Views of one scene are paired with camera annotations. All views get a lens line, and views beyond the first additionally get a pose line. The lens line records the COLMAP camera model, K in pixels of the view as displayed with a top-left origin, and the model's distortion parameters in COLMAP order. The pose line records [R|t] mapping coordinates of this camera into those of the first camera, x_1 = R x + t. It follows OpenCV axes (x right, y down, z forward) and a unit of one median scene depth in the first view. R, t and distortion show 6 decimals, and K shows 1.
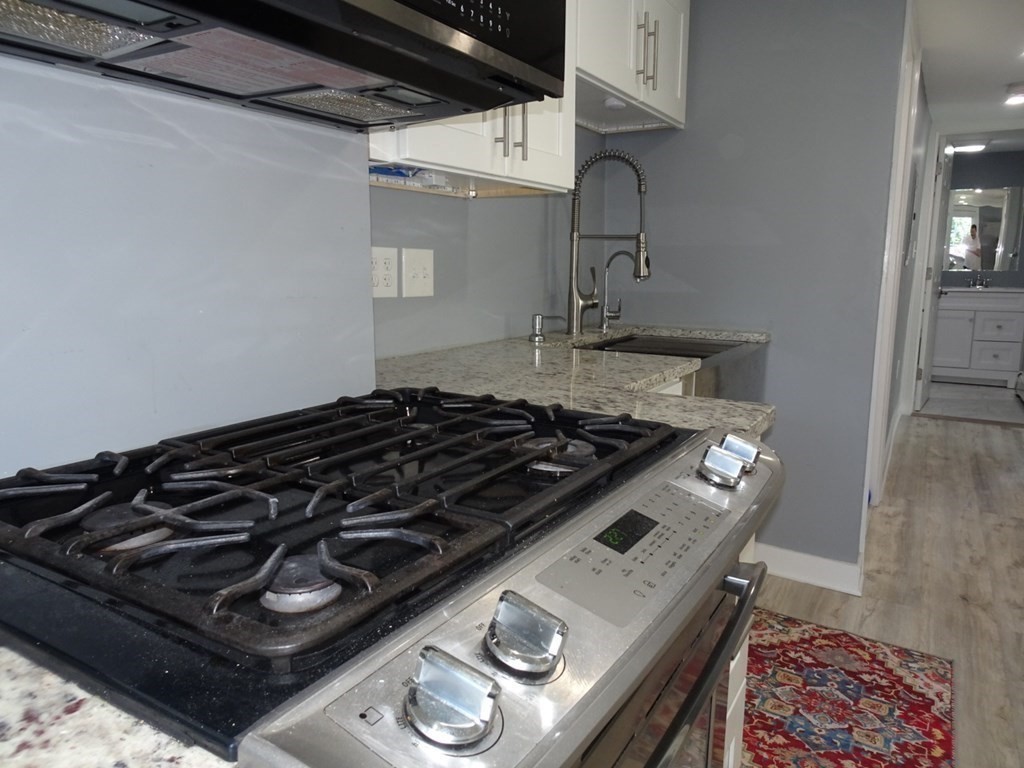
lens RADIAL K [[724.2, 0, 507.2], [0, 724.2, 386.4], [0, 0, 1]] dist [0.004364, 0.000140]
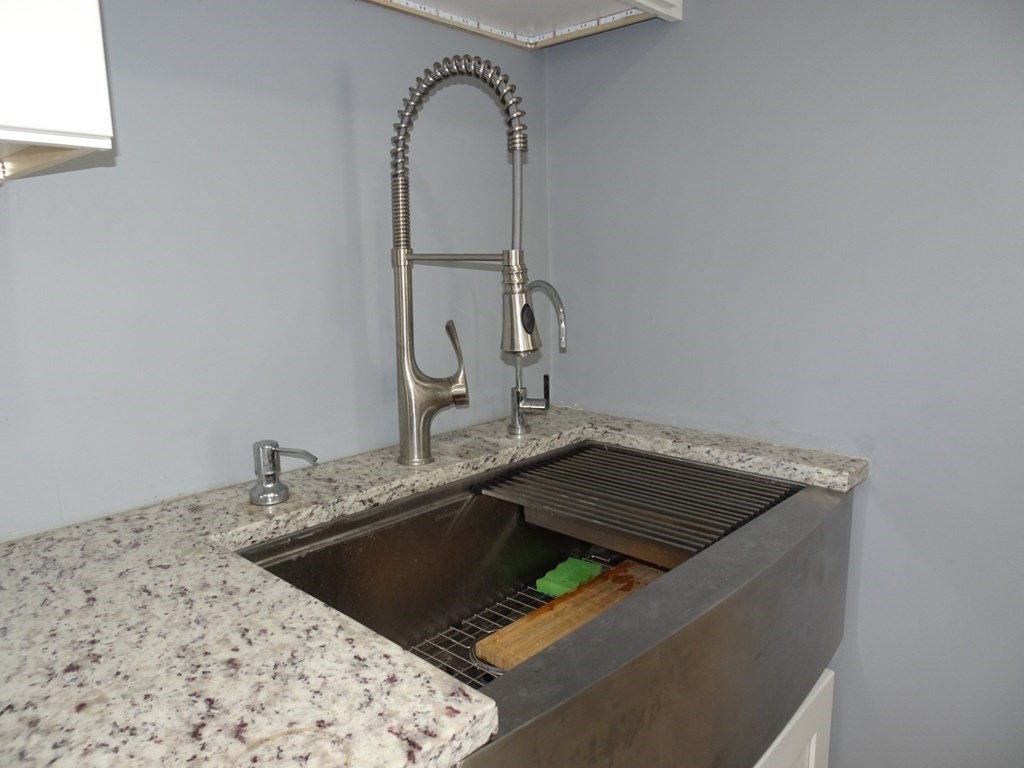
lens RADIAL K [[724.2, 0, 507.2], [0, 724.2, 386.4], [0, 0, 1]] dist [0.004364, 0.000140]
pose [[0.978287, 0.015847, -0.206650, 0.270641], [-0.013610, 0.999832, 0.012239, -0.138004], [0.206810, -0.009160, 0.978338, 0.590996]]
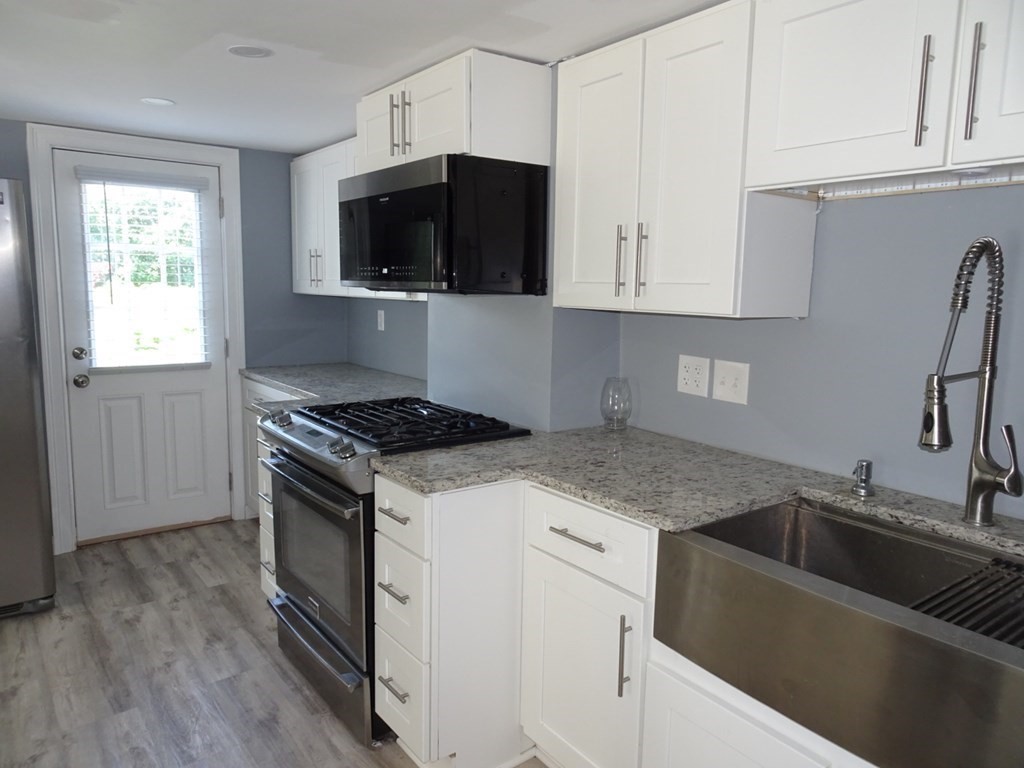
lens RADIAL K [[724.2, 0, 507.2], [0, 724.2, 386.4], [0, 0, 1]] dist [0.004364, 0.000140]
pose [[-0.383467, 0.117443, -0.916057, 0.882387], [-0.176091, 0.964388, 0.197352, -0.258358], [0.906612, 0.236987, -0.349130, 0.887244]]
